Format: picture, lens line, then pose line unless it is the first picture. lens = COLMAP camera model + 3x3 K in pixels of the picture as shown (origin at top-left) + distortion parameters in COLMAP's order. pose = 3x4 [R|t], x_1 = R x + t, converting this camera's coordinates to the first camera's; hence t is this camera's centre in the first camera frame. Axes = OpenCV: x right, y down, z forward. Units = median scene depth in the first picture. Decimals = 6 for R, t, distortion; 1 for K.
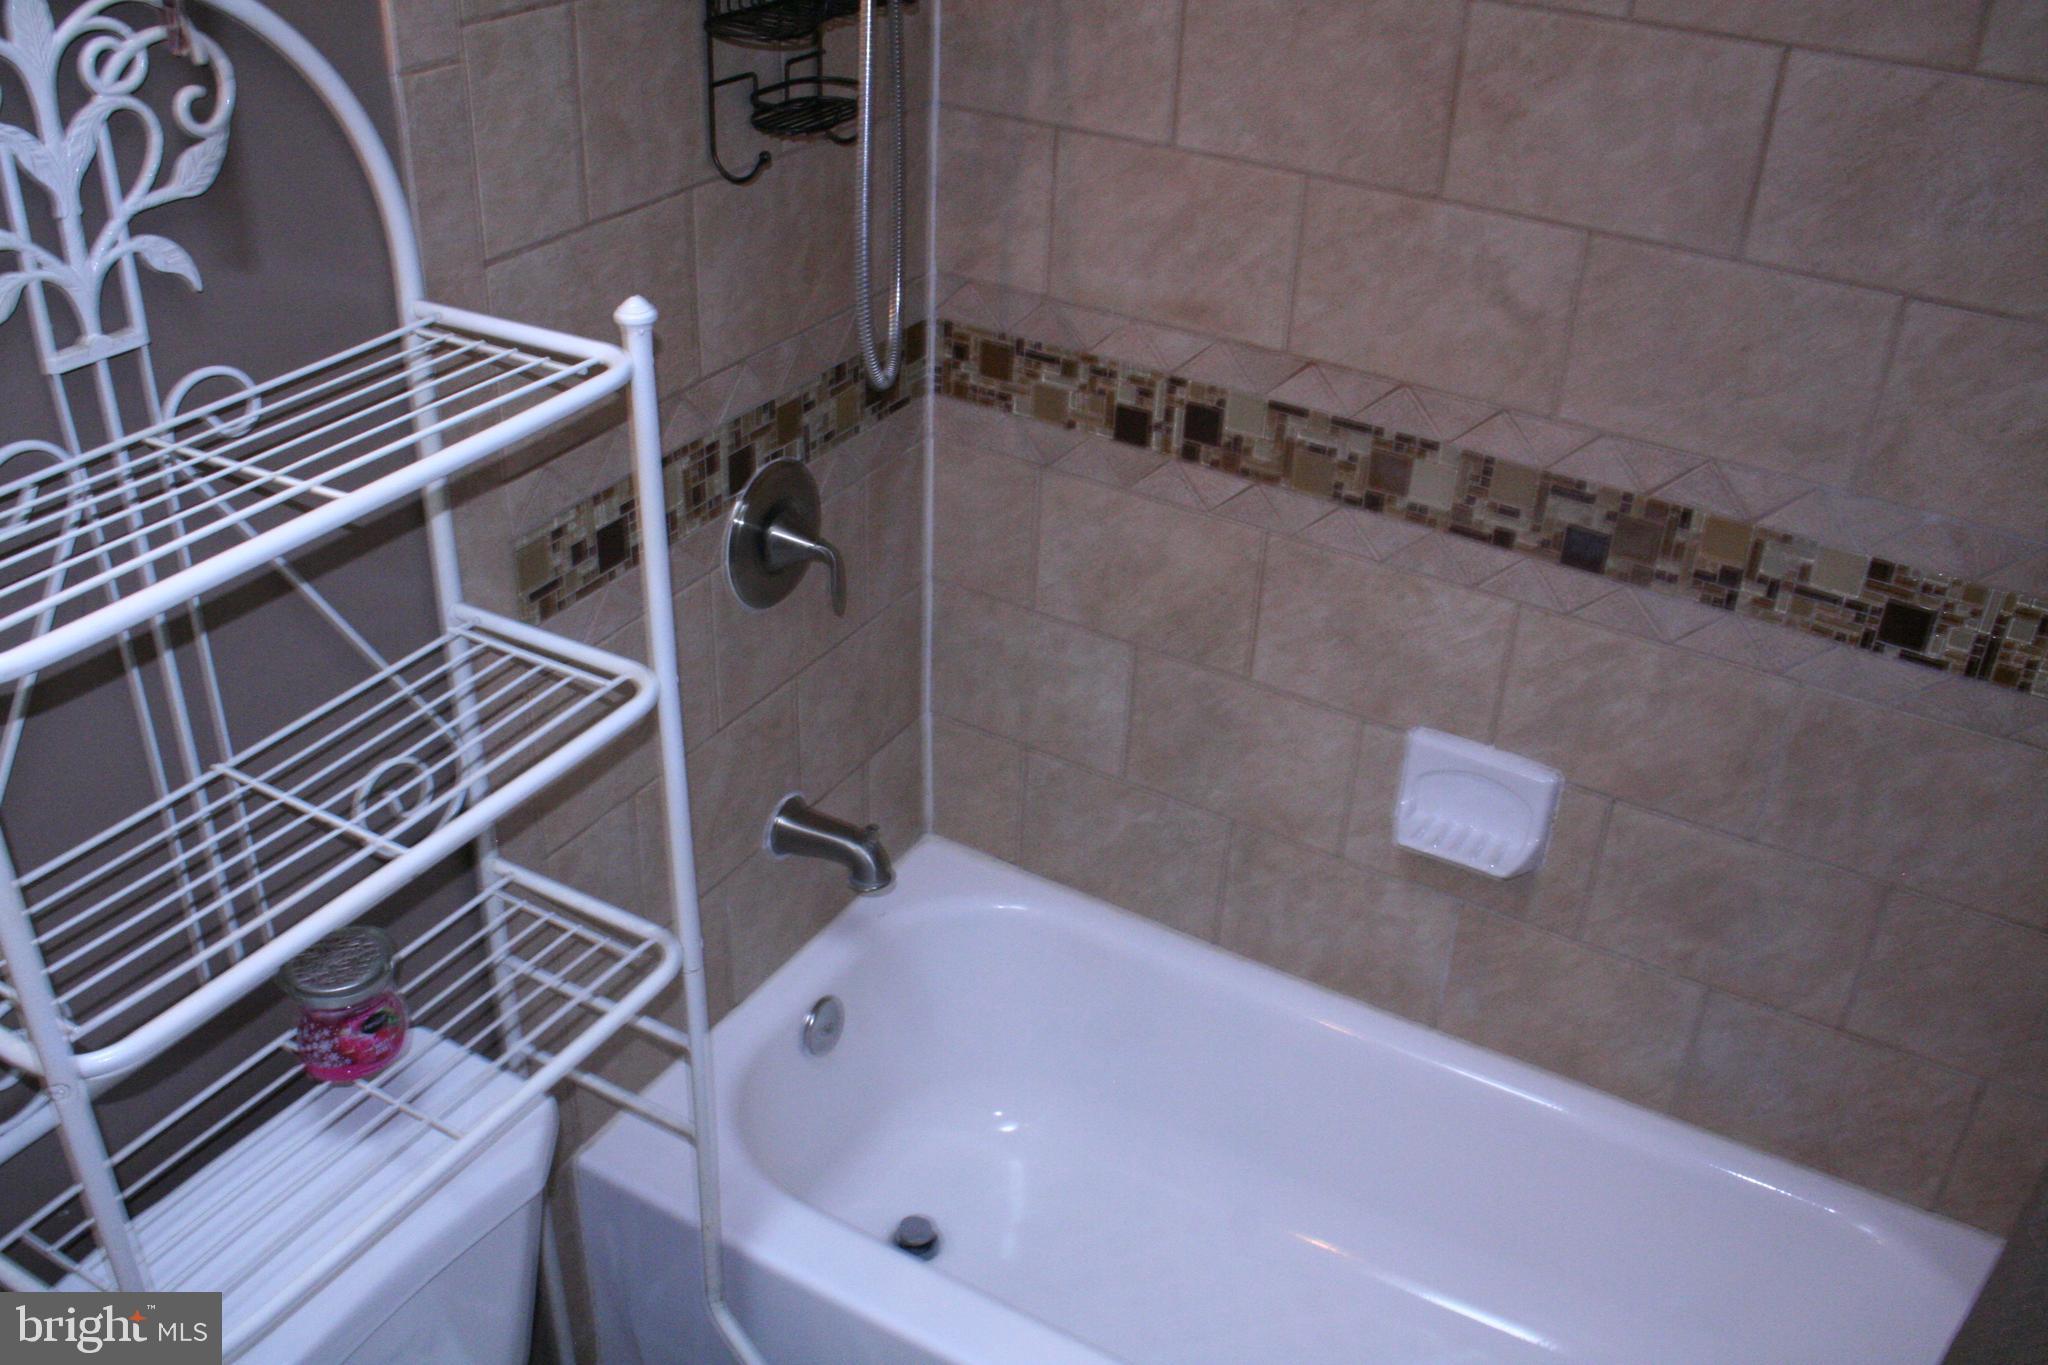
lens RADIAL K [[1897.8, 0, 1029.2], [0, 1897.8, 690.2], [0, 0, 1]] dist [-0.084277, 0.000000]
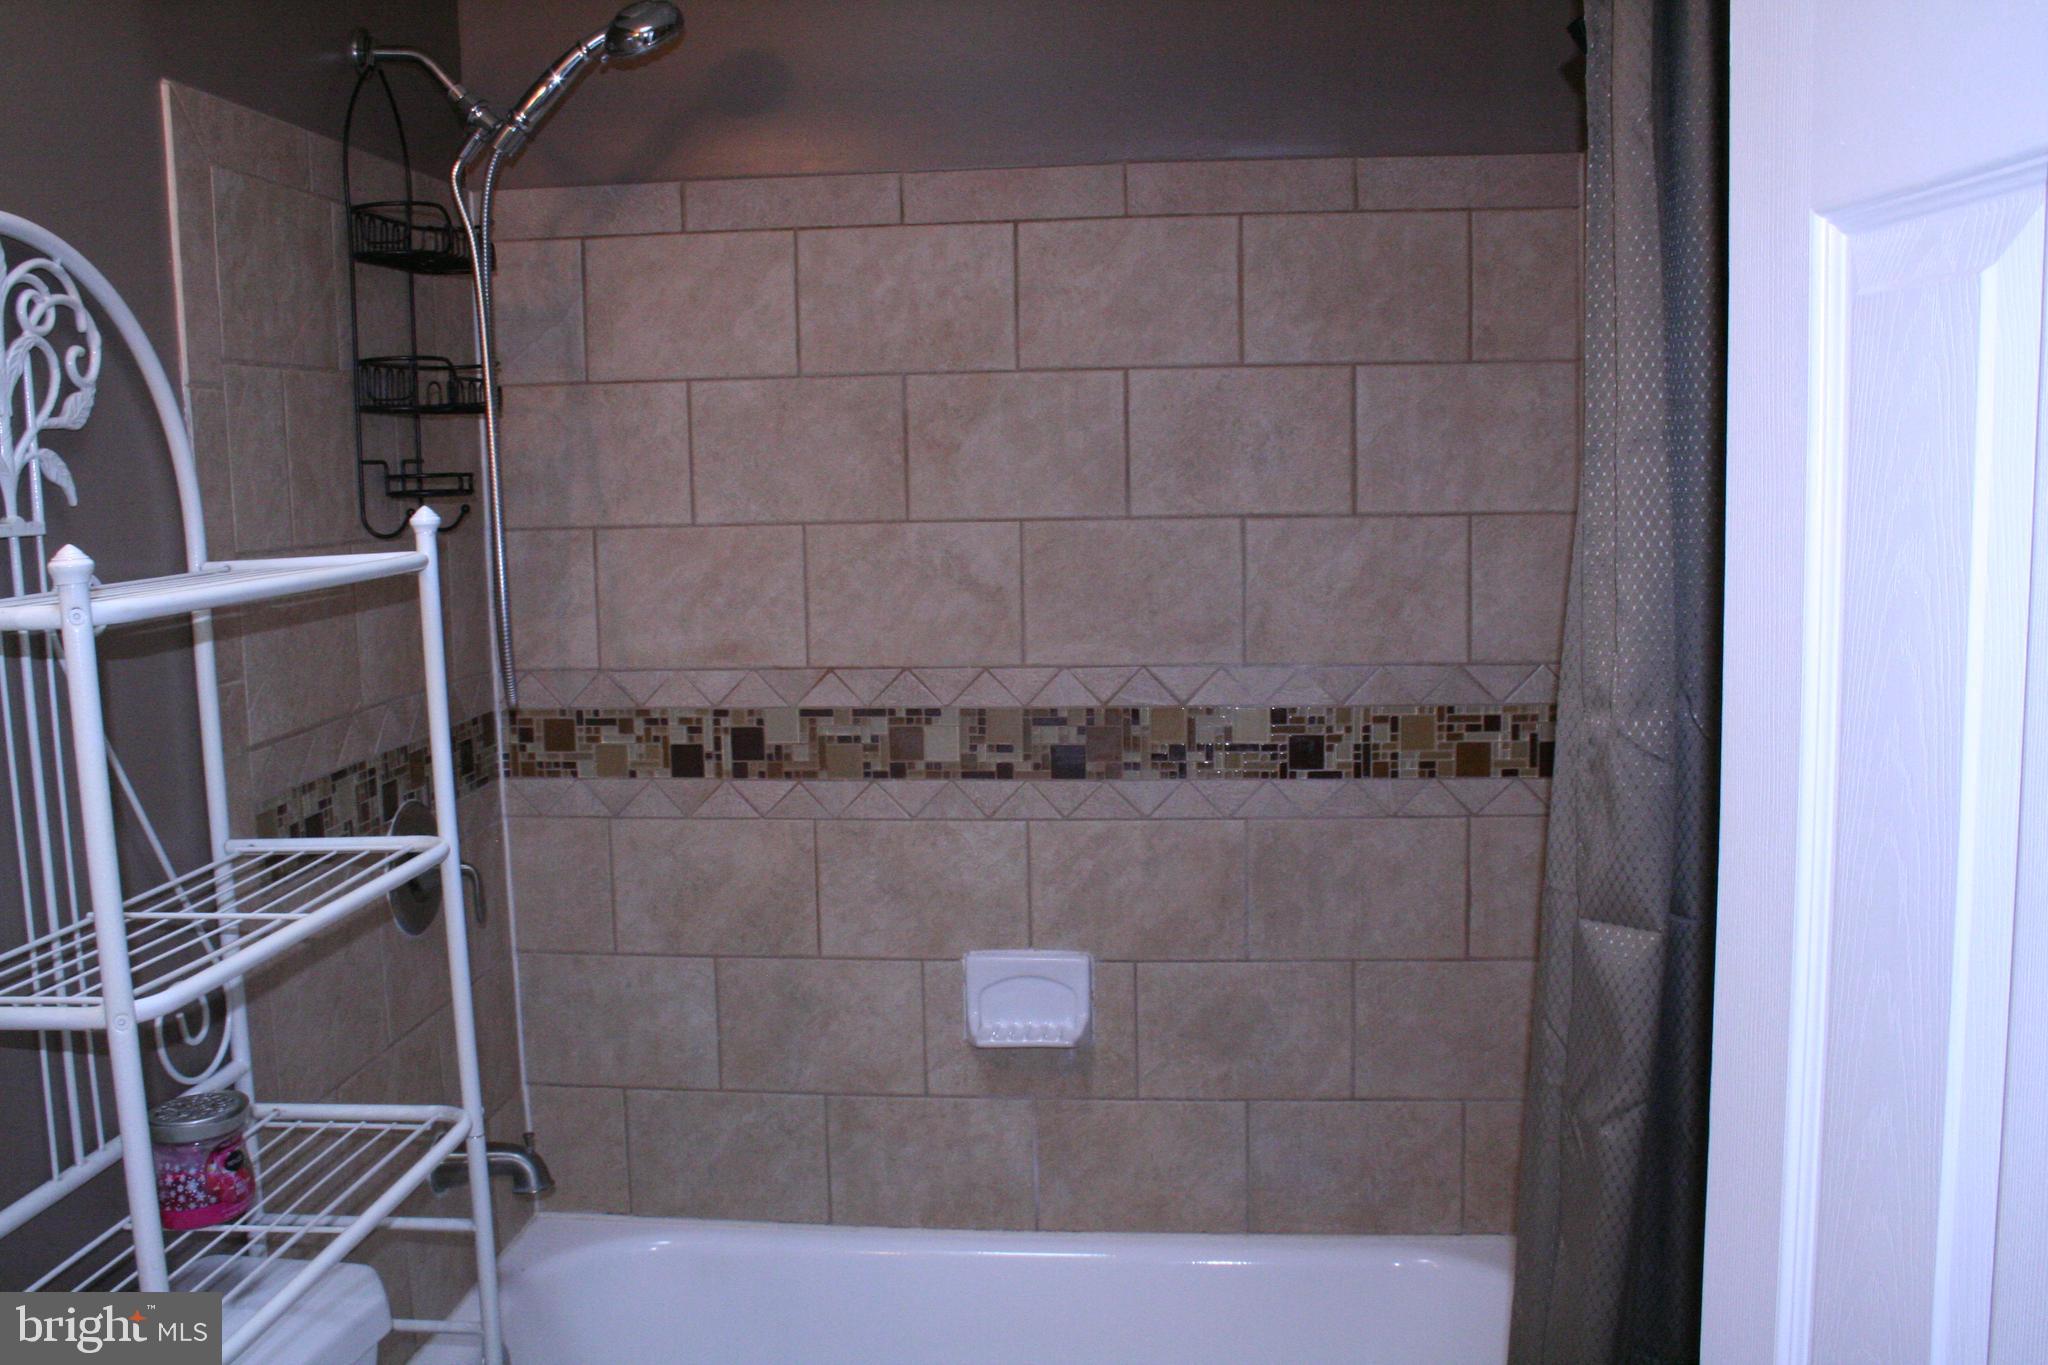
lens RADIAL K [[1897.8, 0, 1012.1], [0, 1897.8, 695.4], [0, 0, 1]] dist [-0.084277, 0.000000]
pose [[0.909159, -0.114240, 0.400473, -0.263408], [0.264333, 0.901392, -0.342958, 0.325749], [-0.321804, 0.417661, 0.849707, -0.127685]]
